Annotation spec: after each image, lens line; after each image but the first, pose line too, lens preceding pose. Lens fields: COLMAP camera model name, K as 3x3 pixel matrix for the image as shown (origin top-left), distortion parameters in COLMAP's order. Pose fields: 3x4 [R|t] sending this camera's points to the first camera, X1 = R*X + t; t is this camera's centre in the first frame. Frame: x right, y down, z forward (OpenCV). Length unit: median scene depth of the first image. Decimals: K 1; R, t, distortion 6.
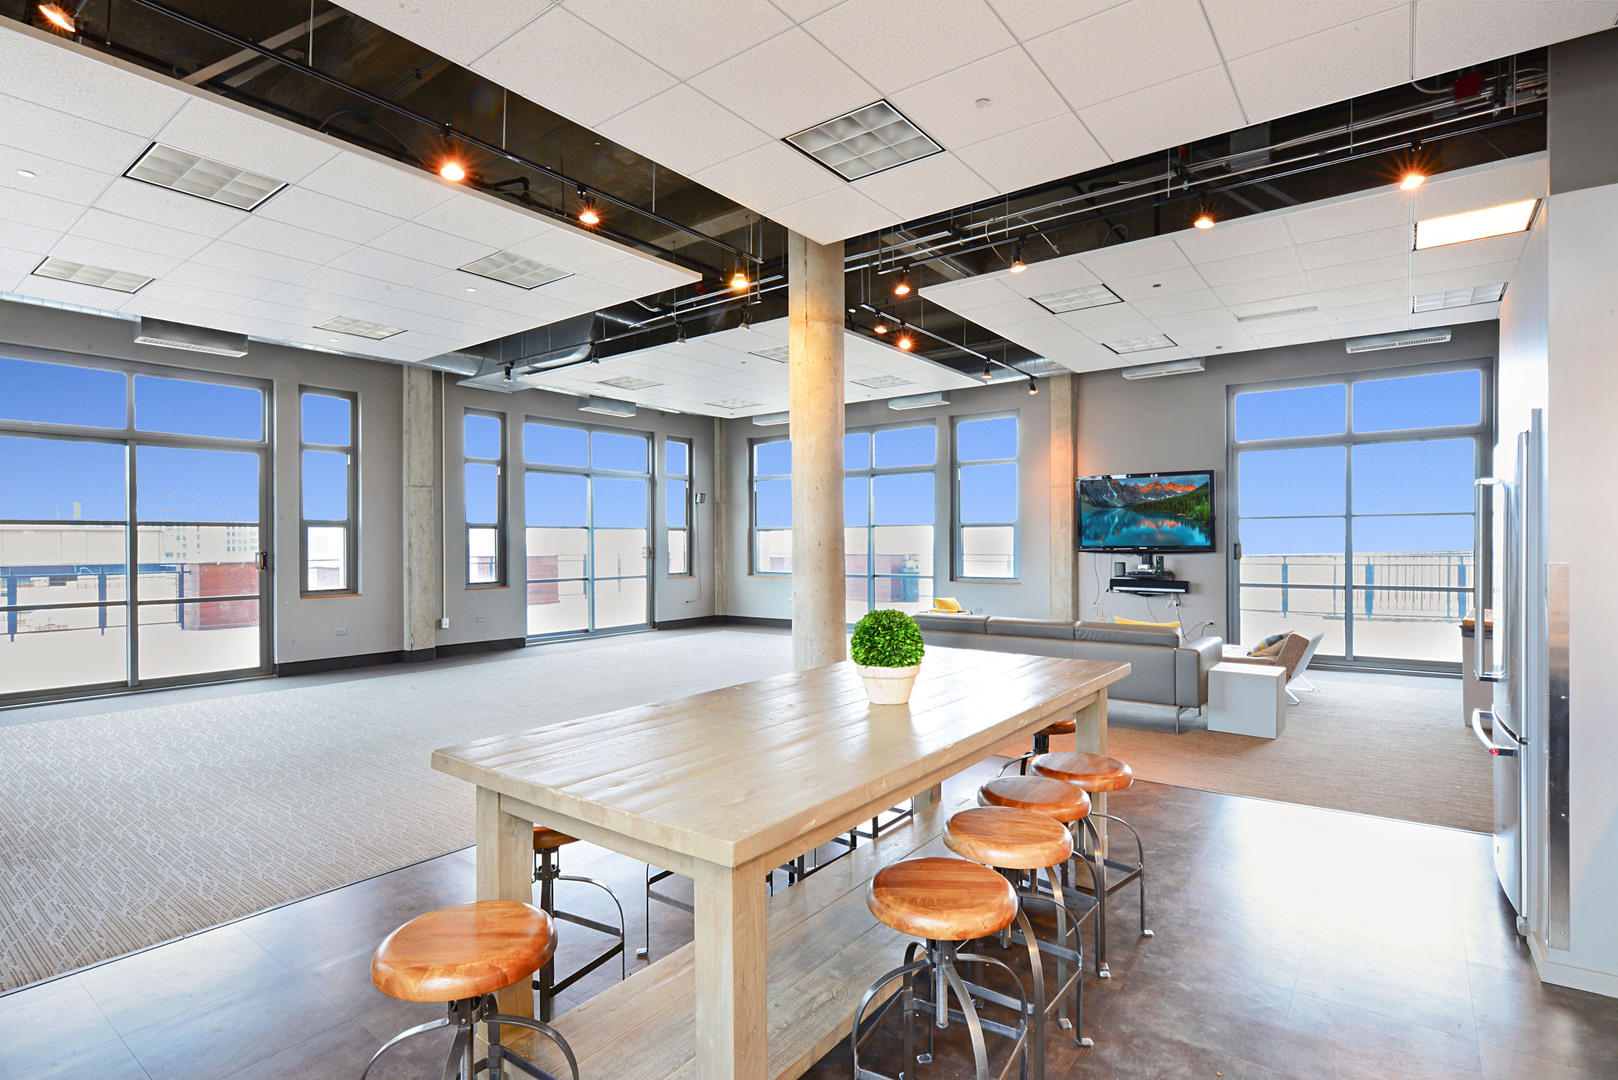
lens RADIAL K [[821.2, 0, 815.7], [0, 821.2, 556.1], [0, 0, 1]] dist [-0.011164, -0.001478]
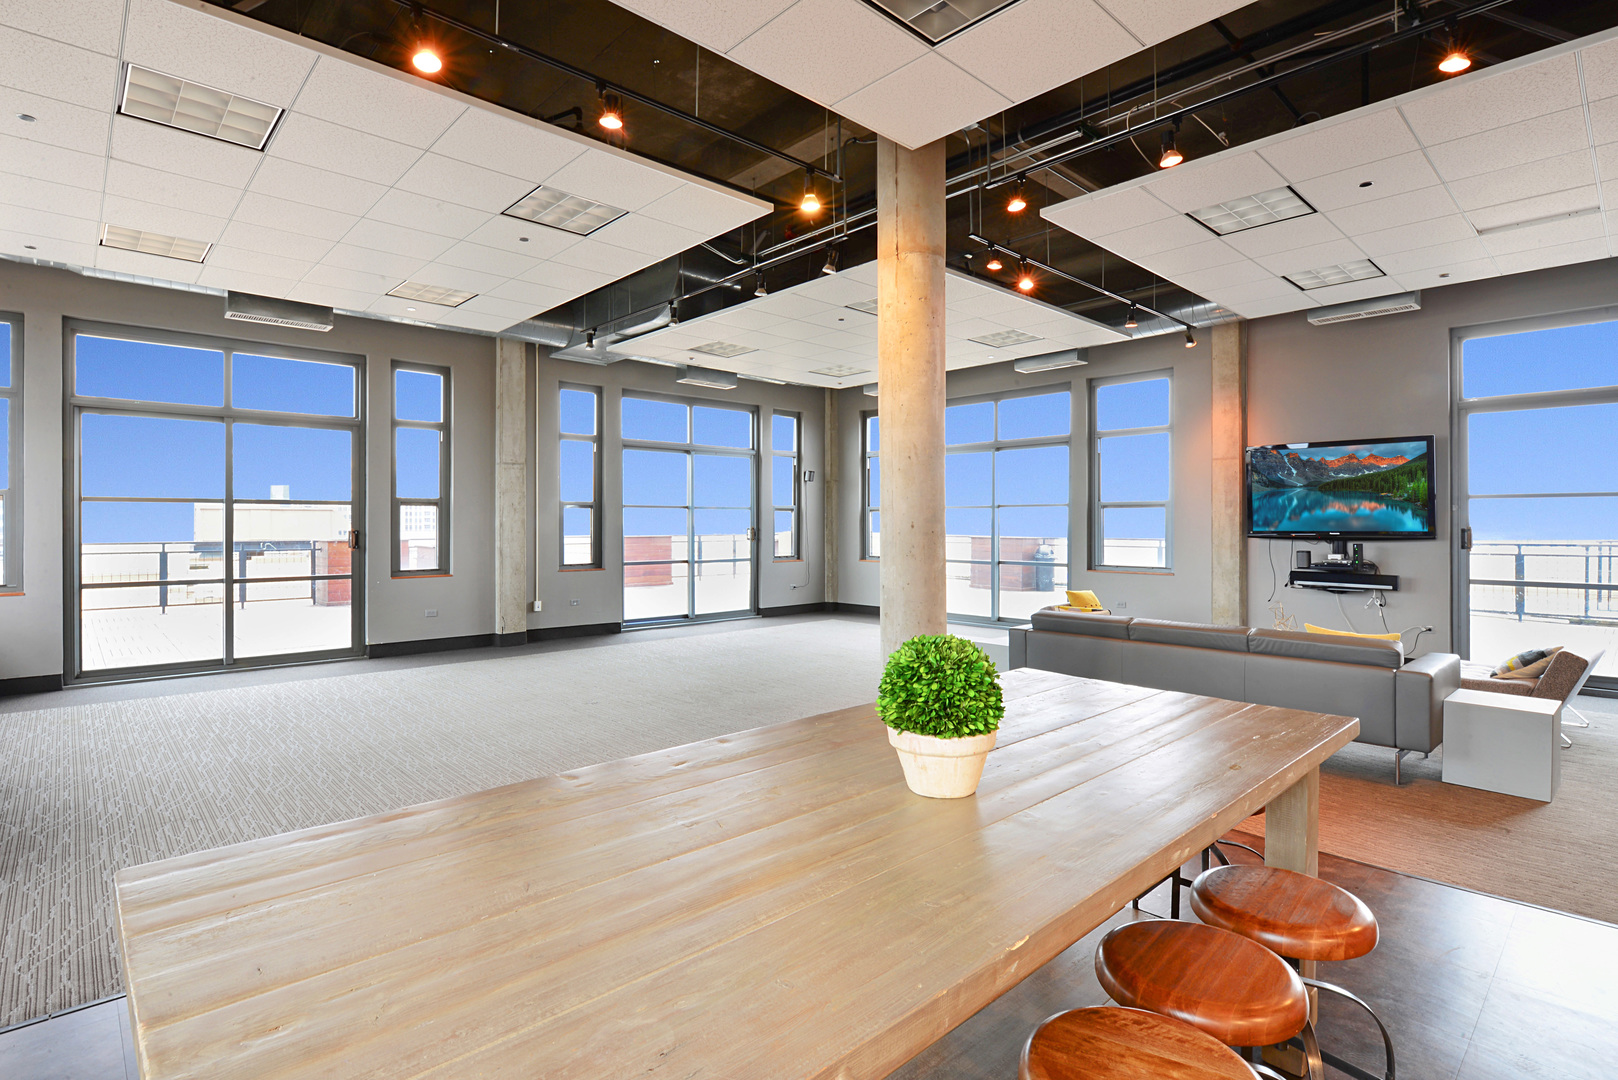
lens RADIAL K [[821.2, 0, 809.6], [0, 821.2, 525.6], [0, 0, 1]] dist [-0.011164, -0.001478]
pose [[0.984966, 0.006193, -0.172634, 0.032214], [-0.008795, 0.999859, -0.014308, -0.001918], [0.172521, 0.015611, 0.984882, 0.131348]]
